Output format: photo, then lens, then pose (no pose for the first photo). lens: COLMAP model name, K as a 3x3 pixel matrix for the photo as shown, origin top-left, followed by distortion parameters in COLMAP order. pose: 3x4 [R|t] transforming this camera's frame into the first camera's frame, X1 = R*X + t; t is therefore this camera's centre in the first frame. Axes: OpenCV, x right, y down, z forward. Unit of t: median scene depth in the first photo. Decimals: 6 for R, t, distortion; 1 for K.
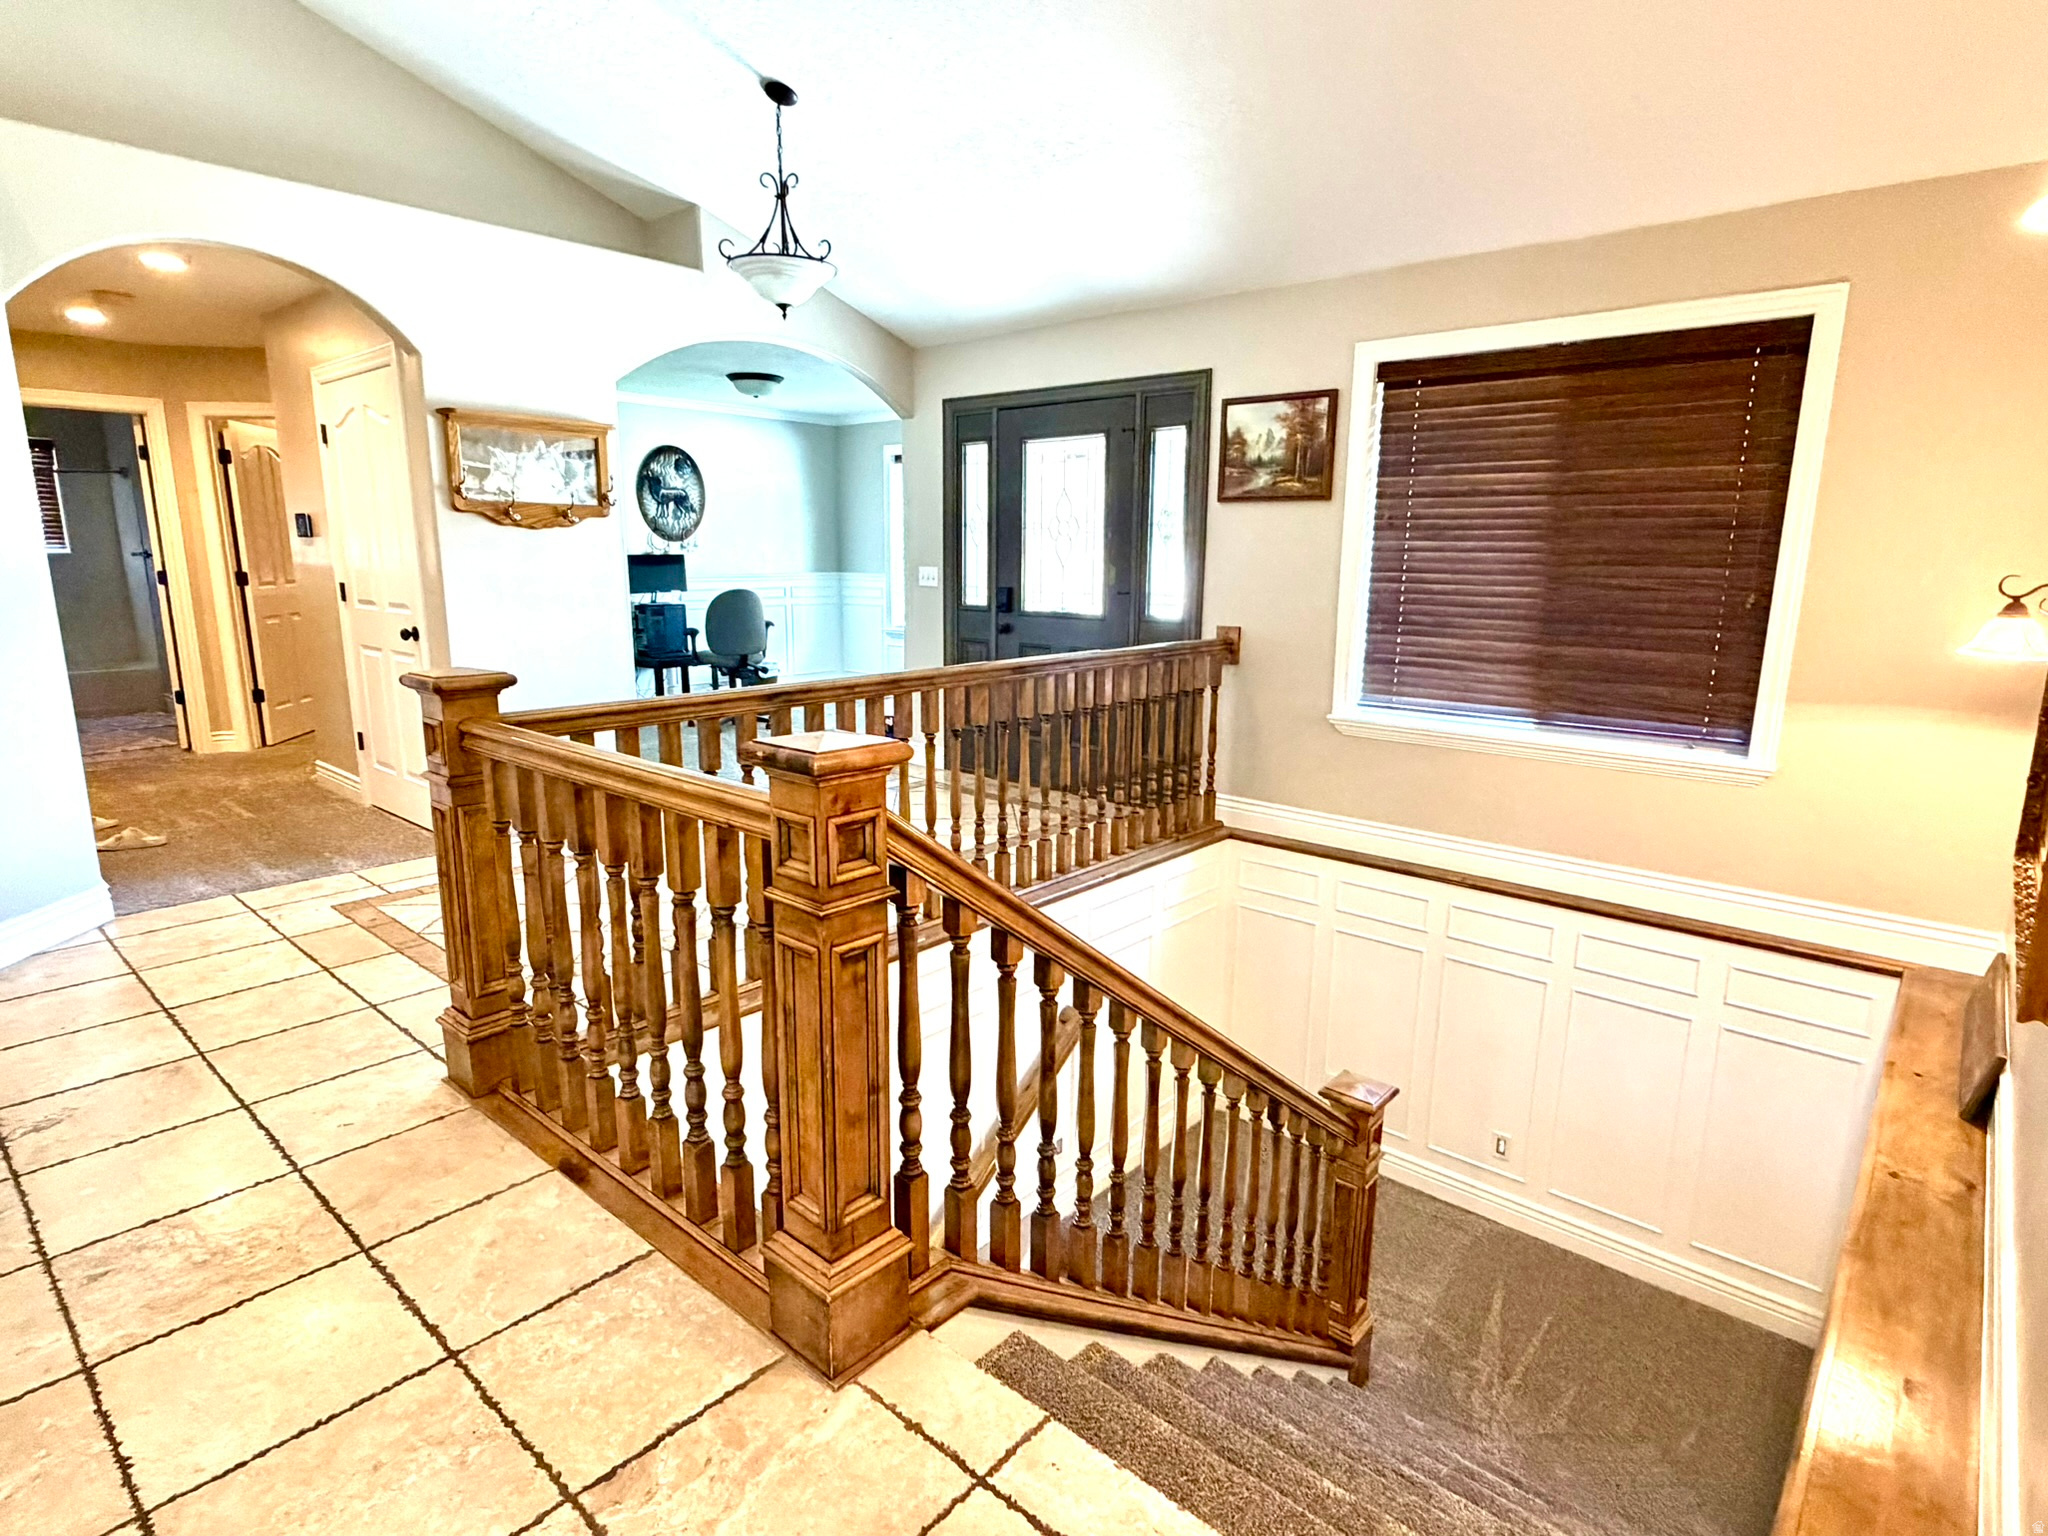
lens RADIAL K [[1079.5, 0, 1023.1], [0, 1079.5, 767.7], [0, 0, 1]] dist [0.003306, 0.000348]
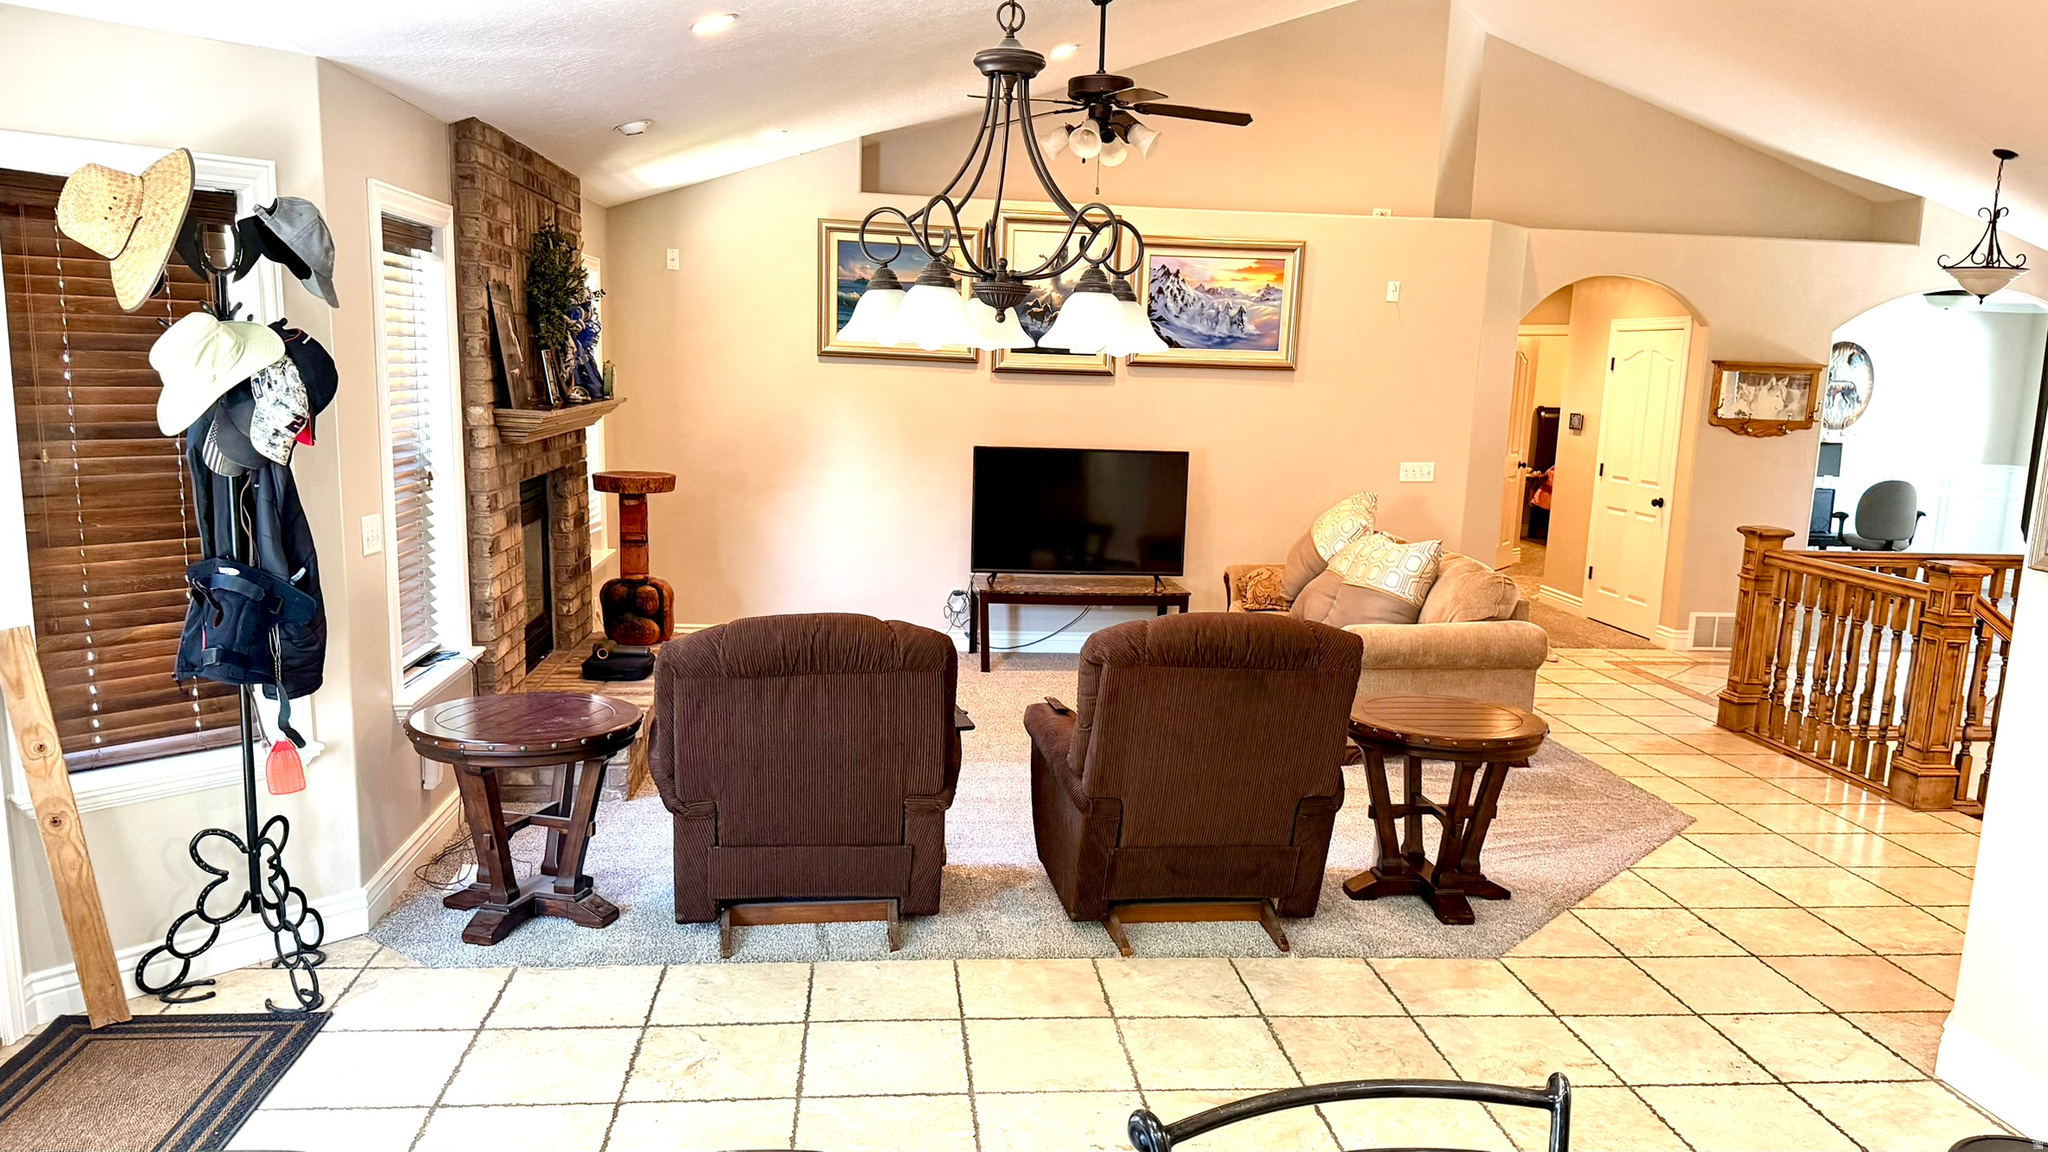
lens RADIAL K [[1528.6, 0, 1031.5], [0, 1528.6, 654.5], [0, 0, 1]] dist [-0.006157, 0.007707]
pose [[0.733065, 0.143445, -0.664861, 0.256217], [-0.159889, 0.986458, 0.036539, 0.159312], [0.661099, 0.079519, 0.746073, -1.243031]]
